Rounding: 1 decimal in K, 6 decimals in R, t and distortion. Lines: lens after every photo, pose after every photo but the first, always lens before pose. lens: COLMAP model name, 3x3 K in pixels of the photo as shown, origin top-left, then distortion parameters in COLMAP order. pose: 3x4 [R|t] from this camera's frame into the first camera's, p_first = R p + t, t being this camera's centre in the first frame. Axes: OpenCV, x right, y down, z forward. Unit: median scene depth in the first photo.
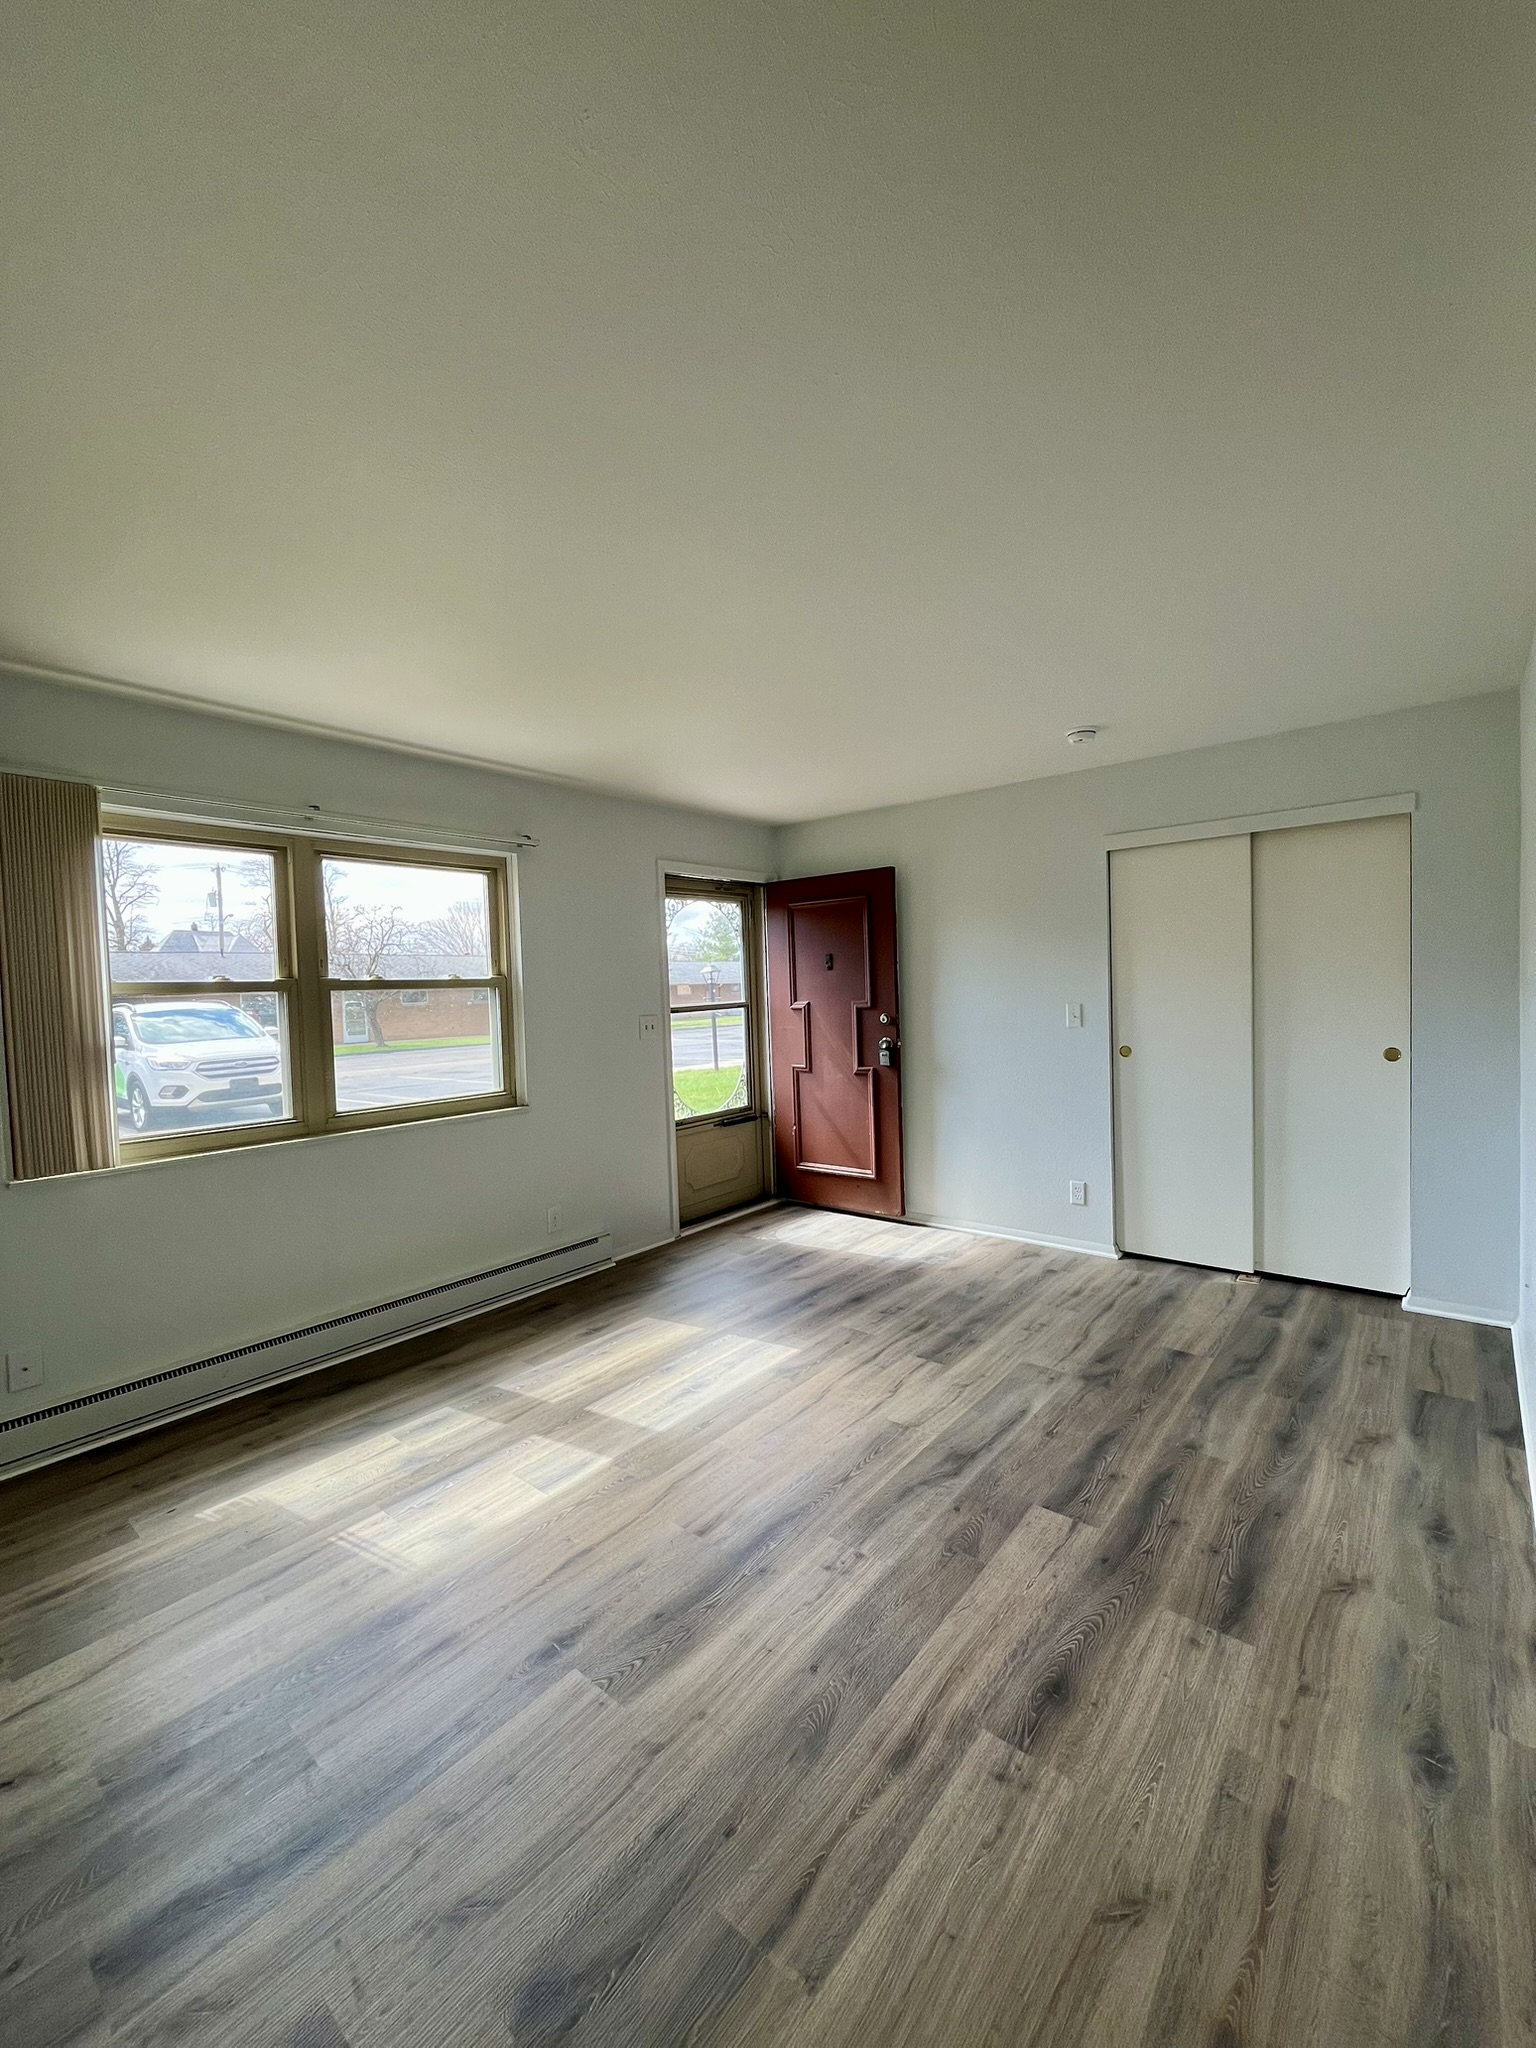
lens RADIAL K [[834.4, 0, 768.0], [0, 834.4, 1024.0], [0, 0, 1]] dist [0.000758, 0.000007]
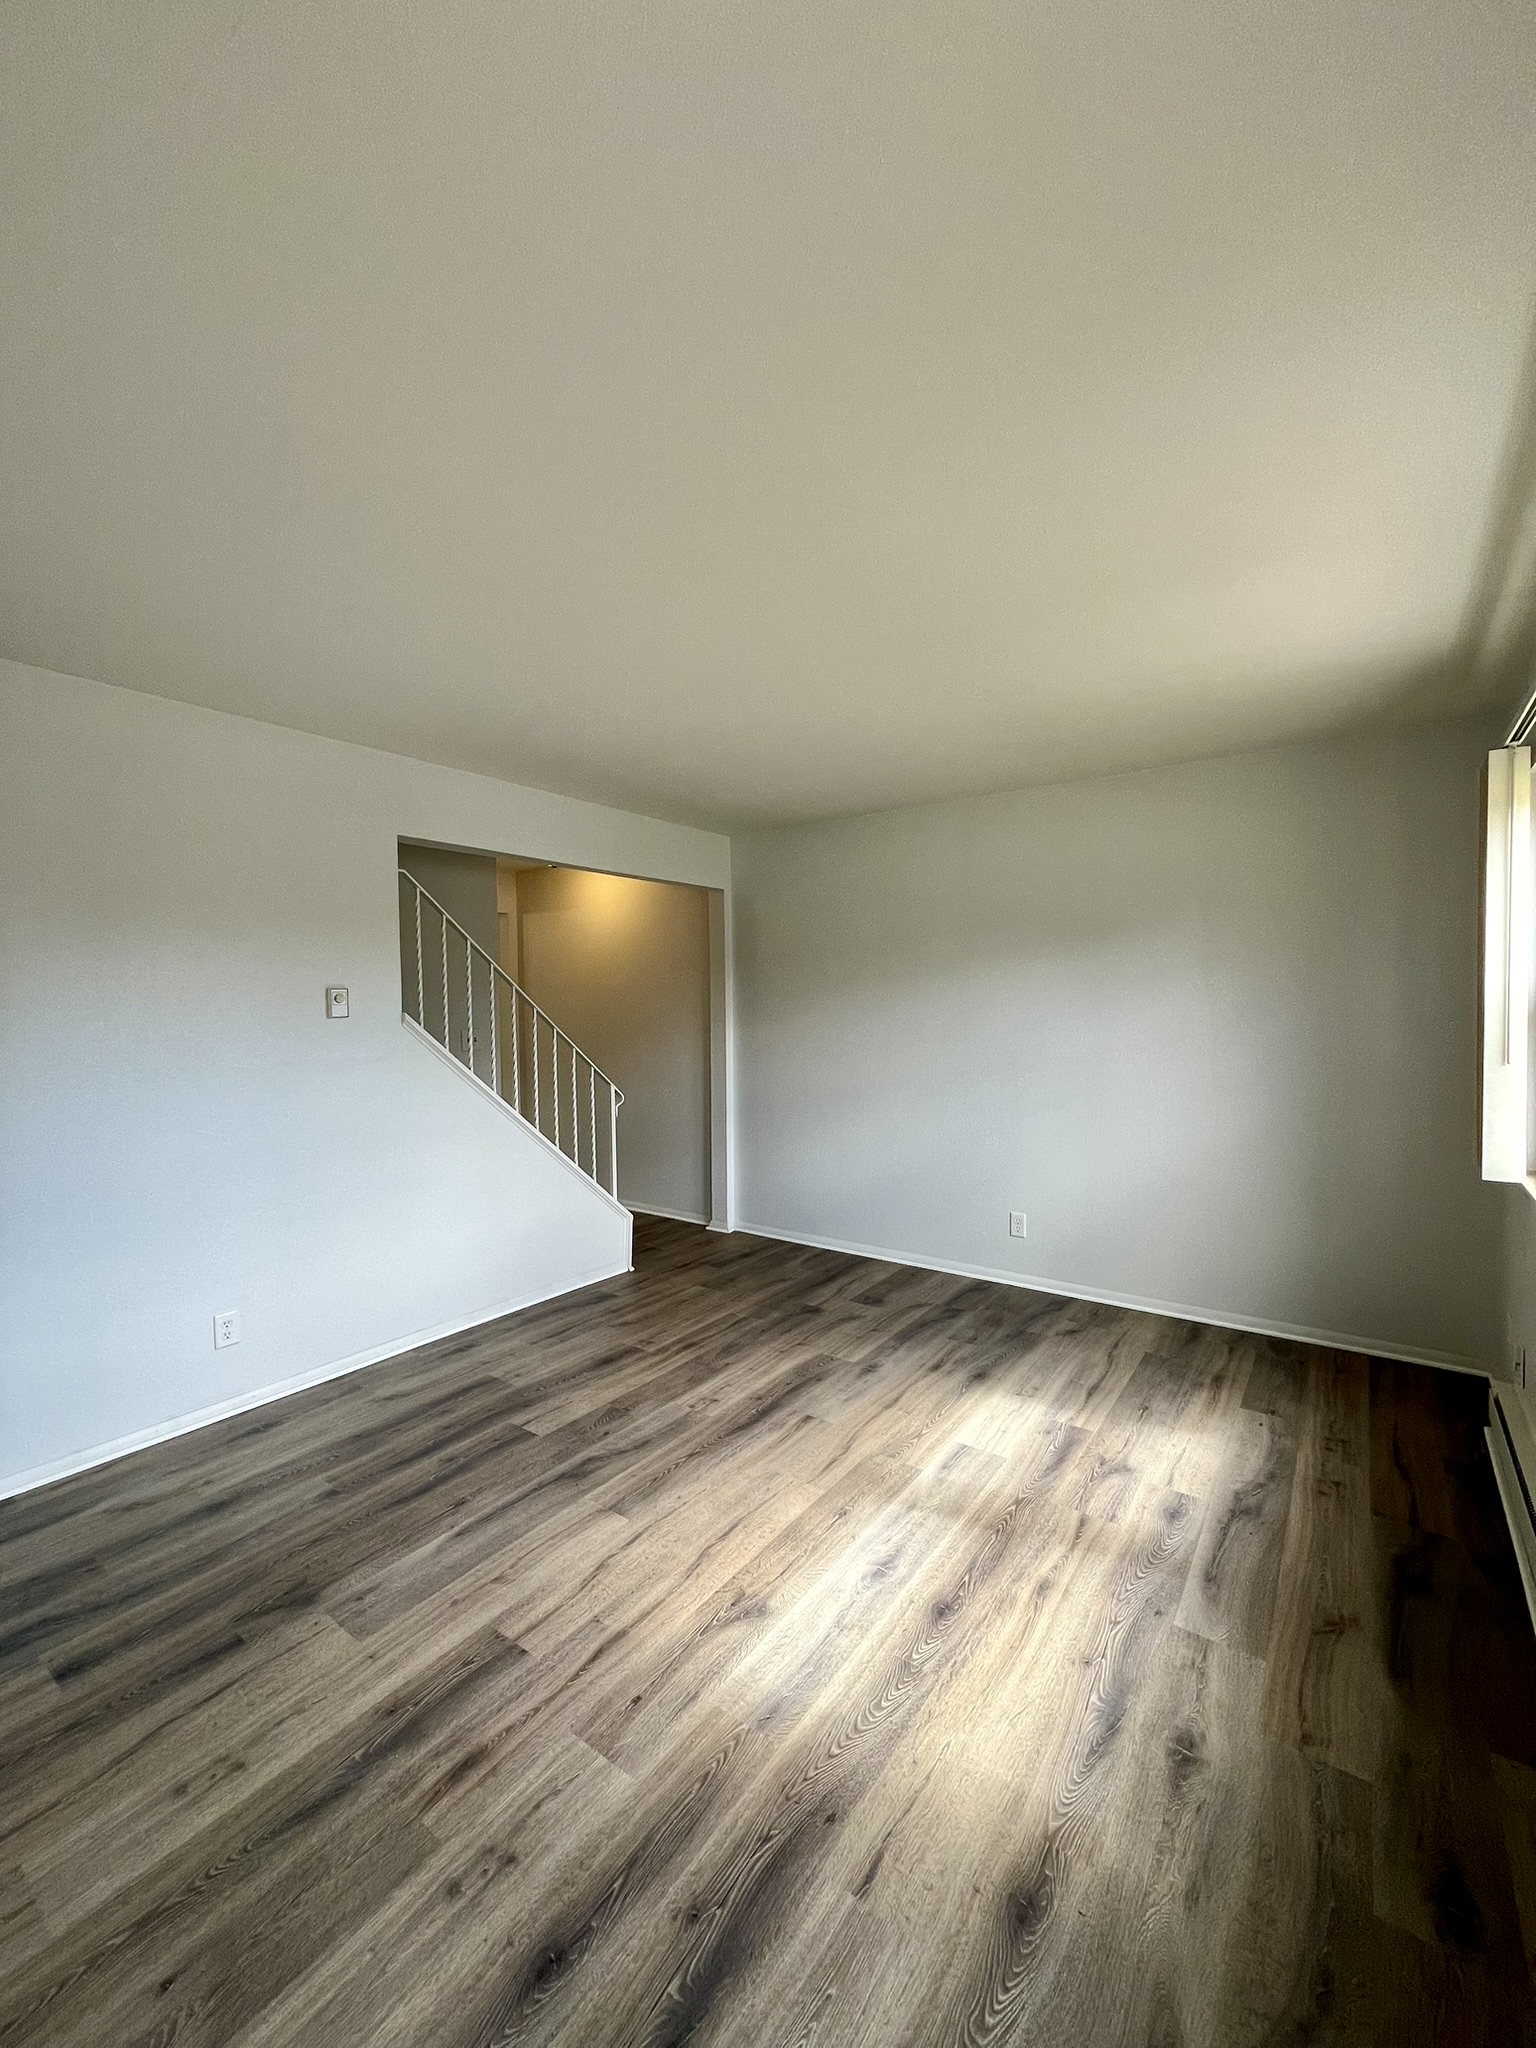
lens RADIAL K [[834.4, 0, 768.0], [0, 834.4, 1024.0], [0, 0, 1]] dist [0.000758, 0.000007]
pose [[-0.996803, 0.041349, -0.068361, 0.042883], [0.036618, 0.996940, 0.069065, -0.092806], [0.071008, 0.066341, -0.995267, 2.020262]]
